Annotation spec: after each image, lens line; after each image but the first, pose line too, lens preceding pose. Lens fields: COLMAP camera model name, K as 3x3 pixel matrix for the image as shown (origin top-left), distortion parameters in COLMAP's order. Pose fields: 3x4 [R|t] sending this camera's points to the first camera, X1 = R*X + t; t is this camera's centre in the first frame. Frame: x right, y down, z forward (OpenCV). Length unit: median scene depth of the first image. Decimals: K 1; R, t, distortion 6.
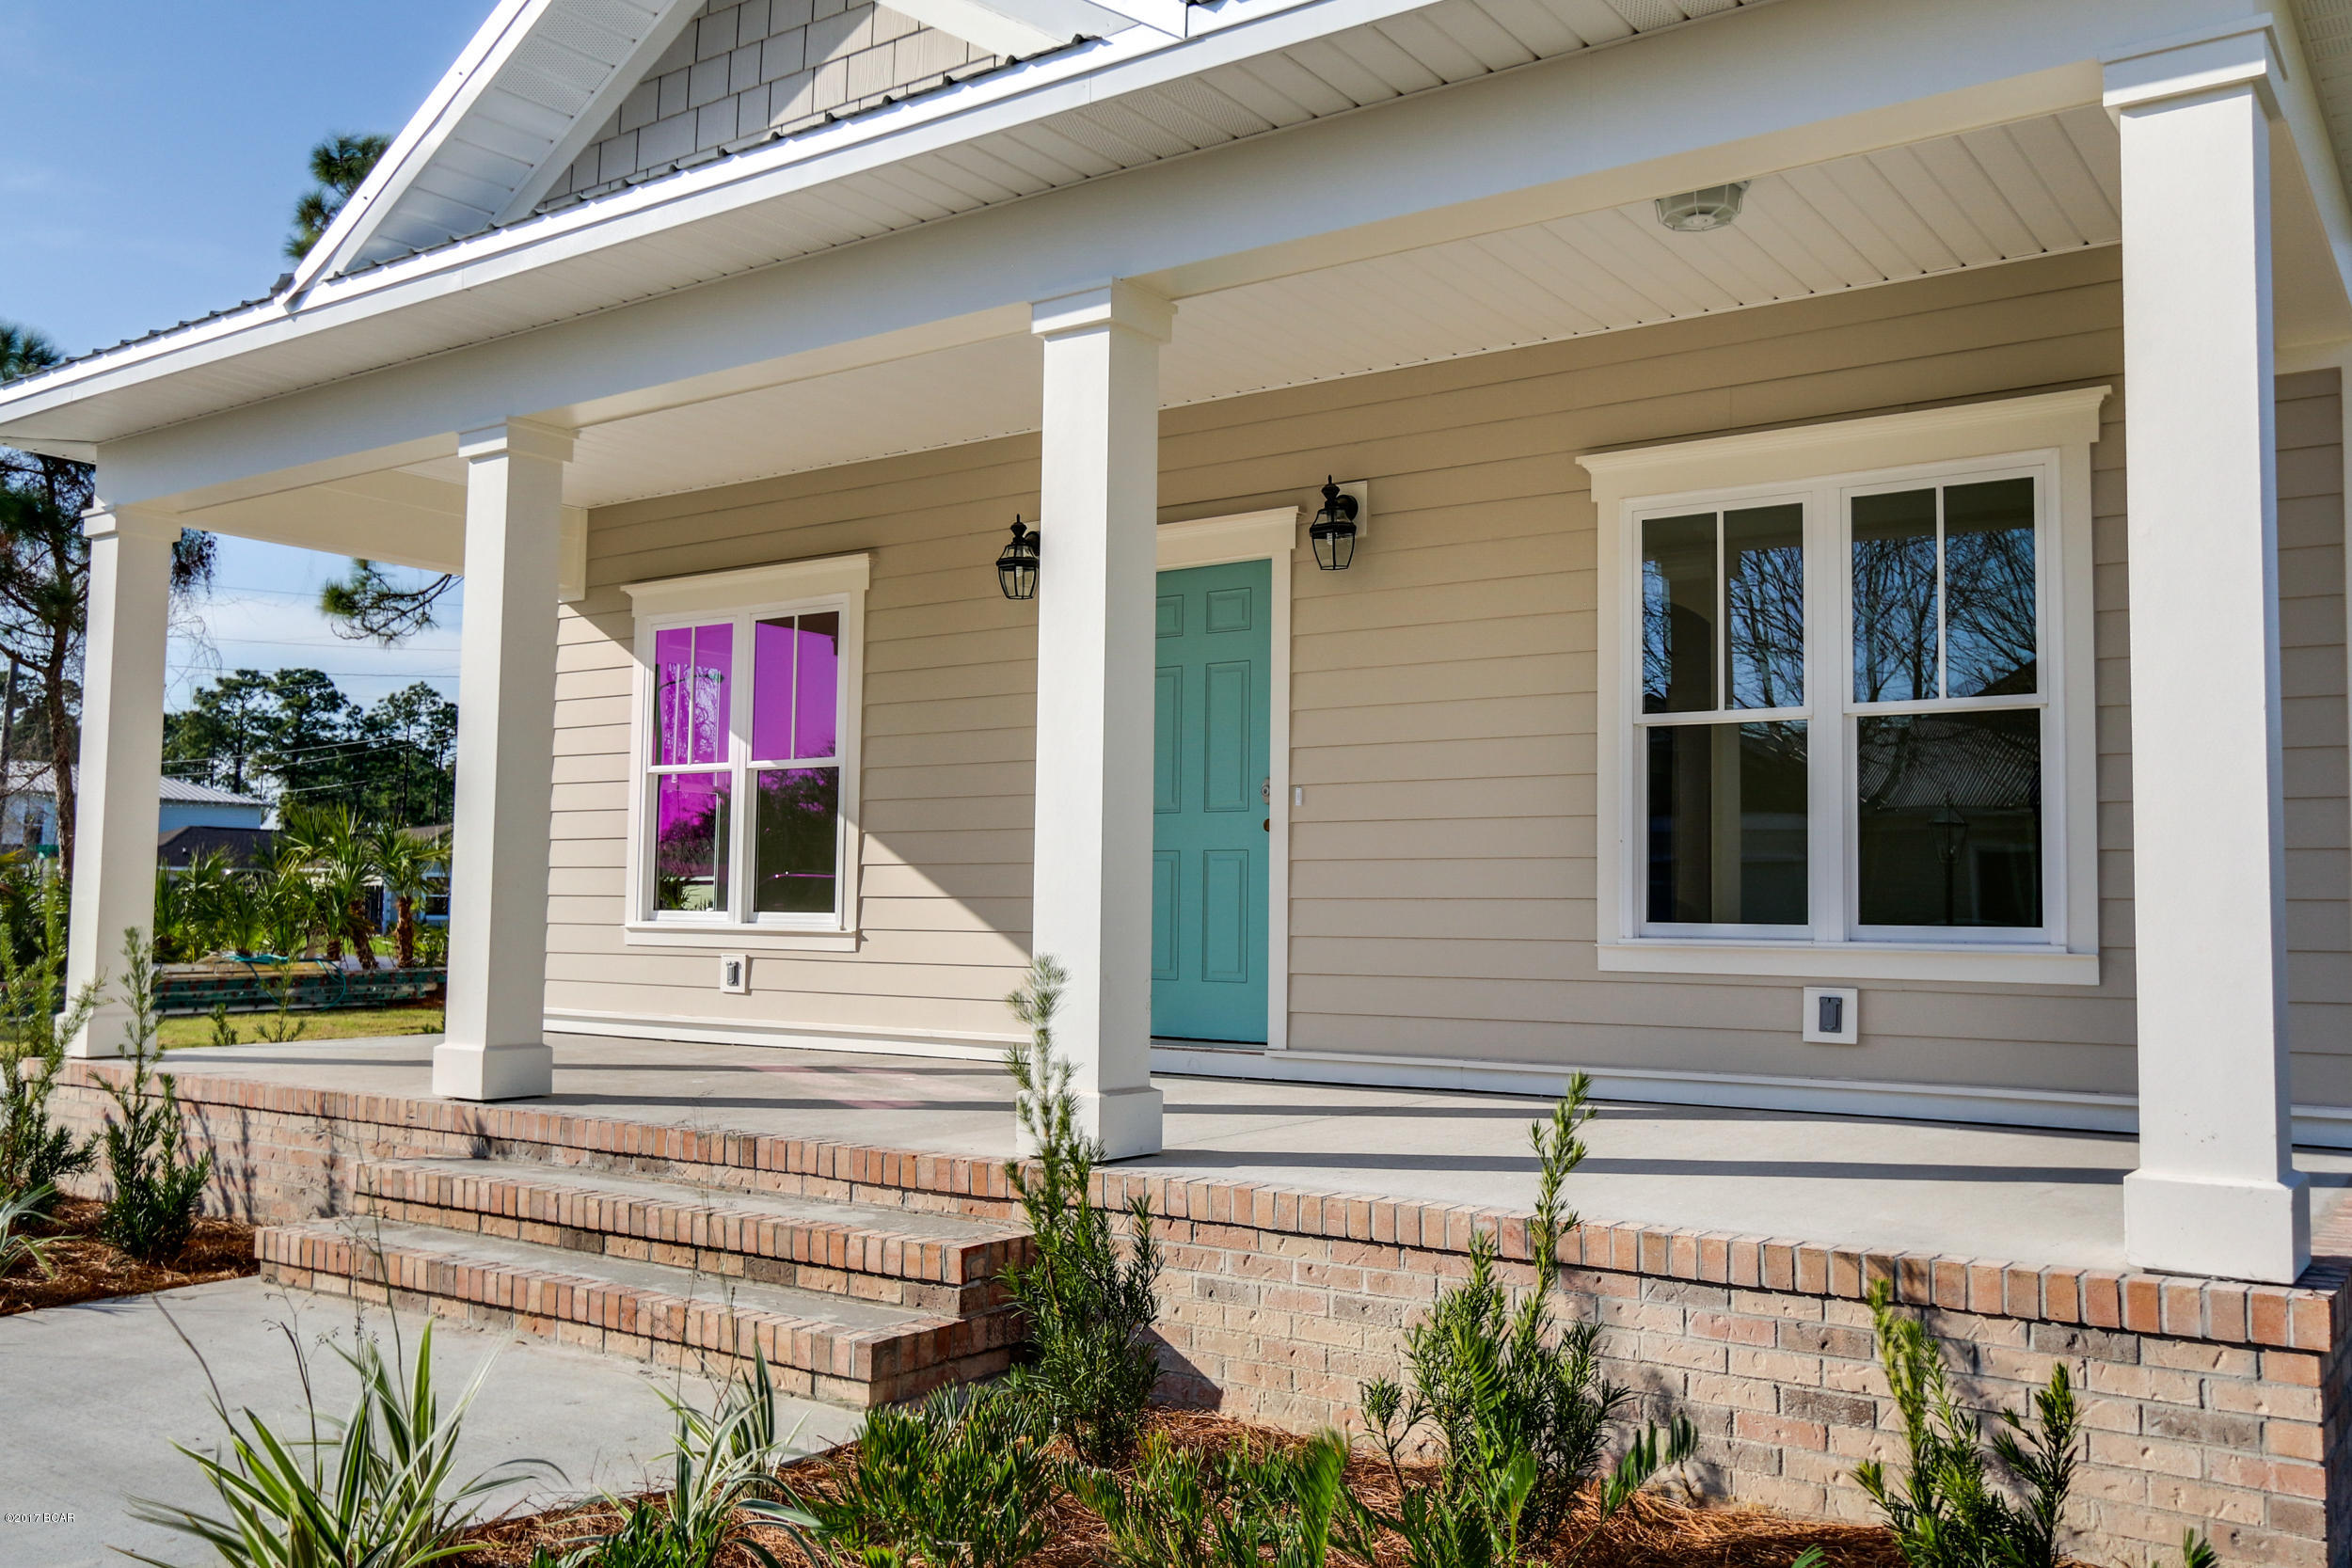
lens RADIAL K [[1984.9, 0, 1189.2], [0, 1984.9, 785.1], [0, 0, 1]] dist [0.009067, 0.006187]
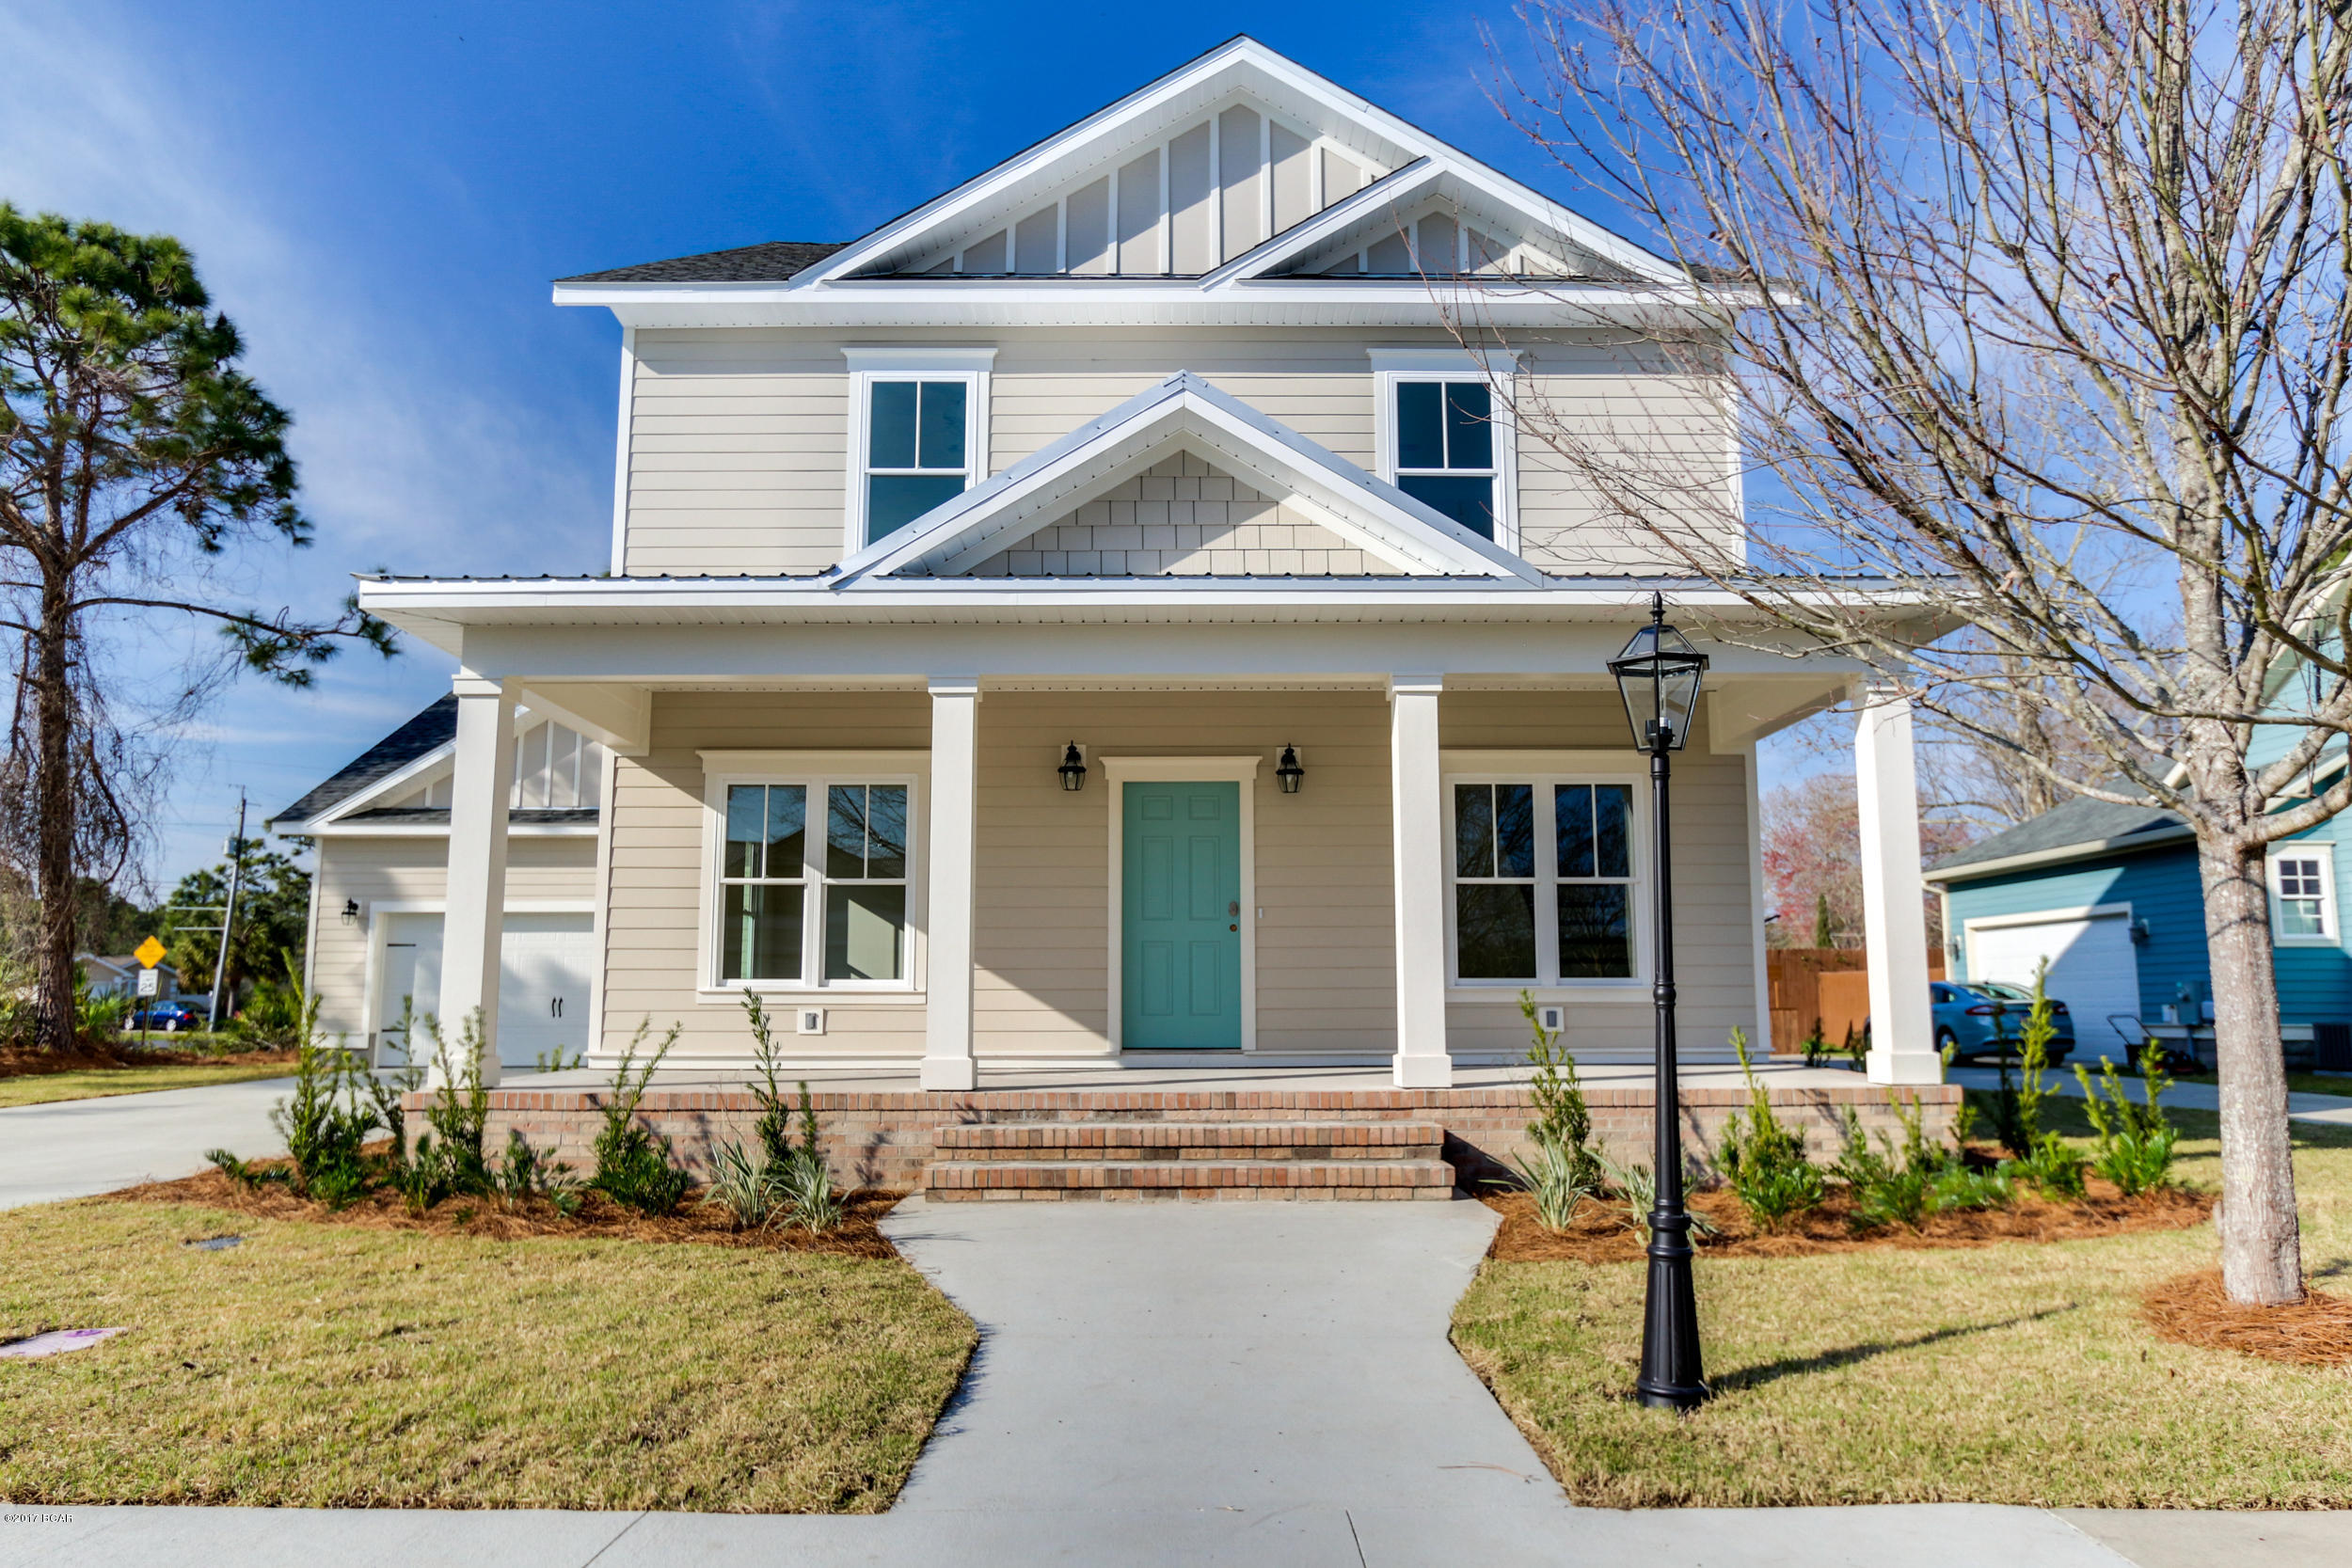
lens RADIAL K [[1553.1, 0, 1171.8], [0, 1553.1, 786.8], [0, 0, 1]] dist [-0.000720, 0.000930]
pose [[0.808737, 0.066109, 0.584443, -0.881145], [-0.027083, 0.996795, -0.075275, 0.000210], [-0.587547, 0.045050, 0.807935, -0.133026]]
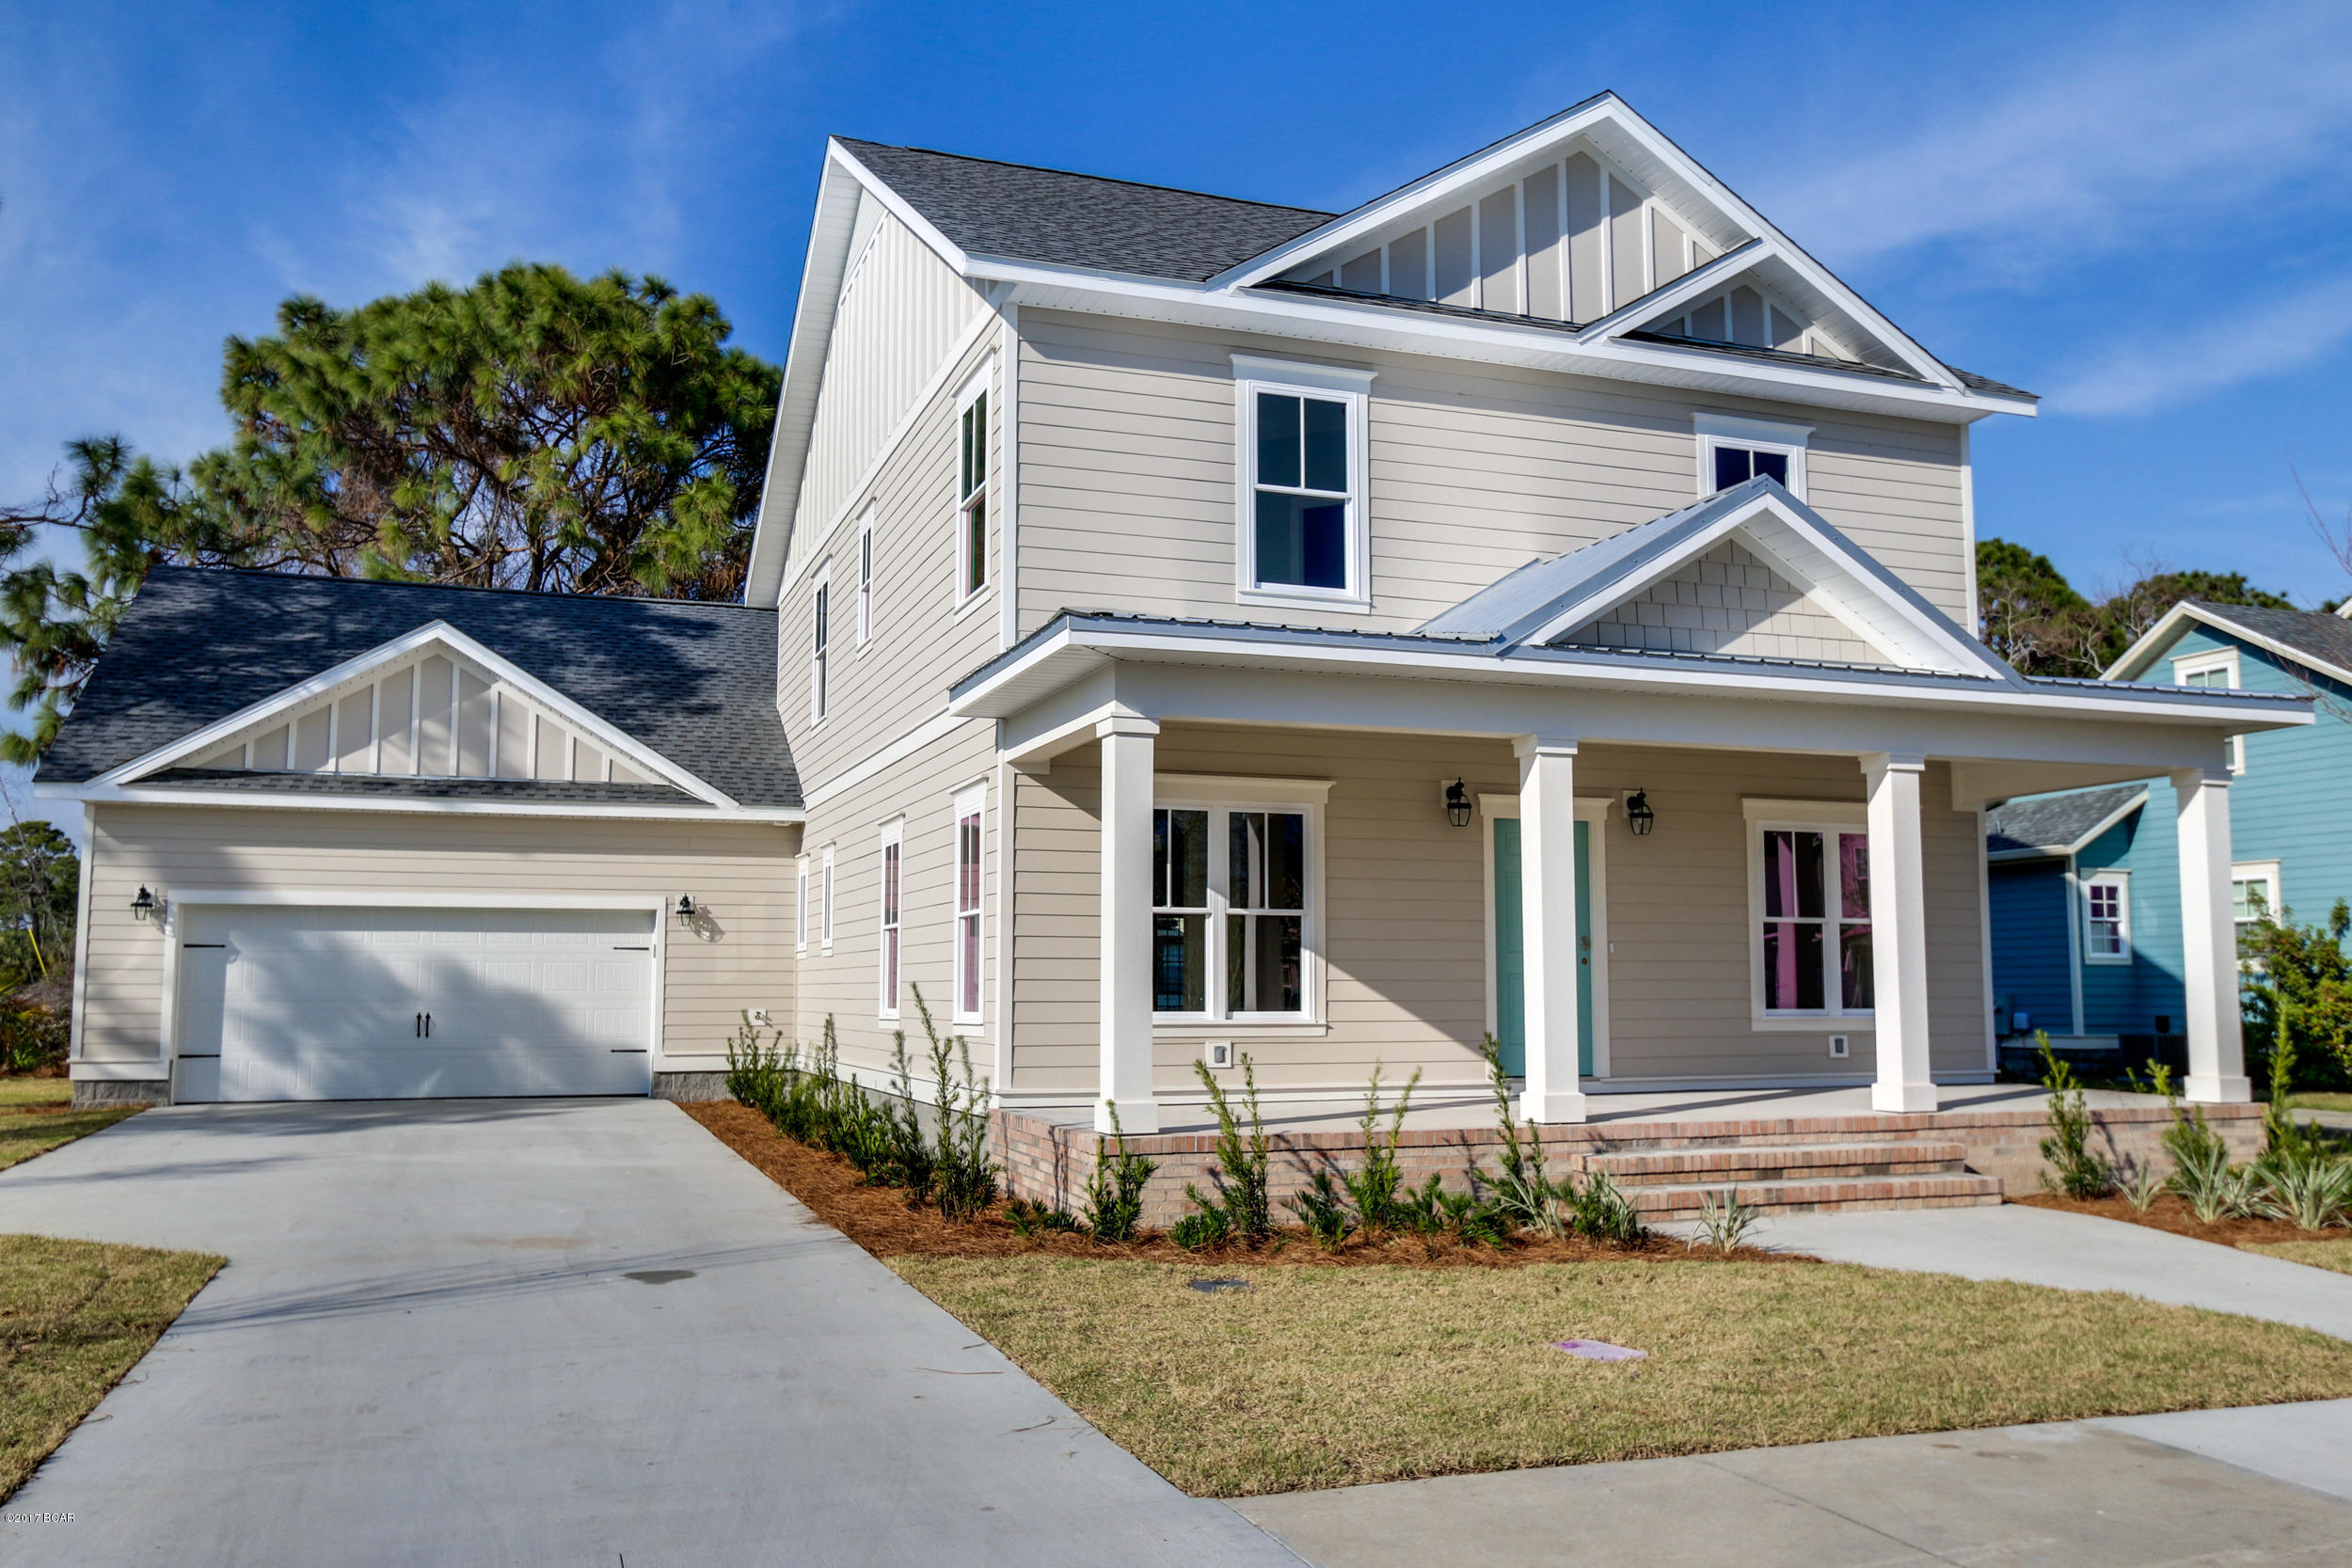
lens RADIAL K [[1984.9, 0, 1178.3], [0, 1984.9, 781.7], [0, 0, 1]] dist [0.009067, 0.006187]
pose [[0.545266, 0.073672, 0.835020, -1.851124], [-0.049486, 0.997222, -0.055668, -0.027382], [-0.836801, -0.010968, 0.547397, 0.290244]]
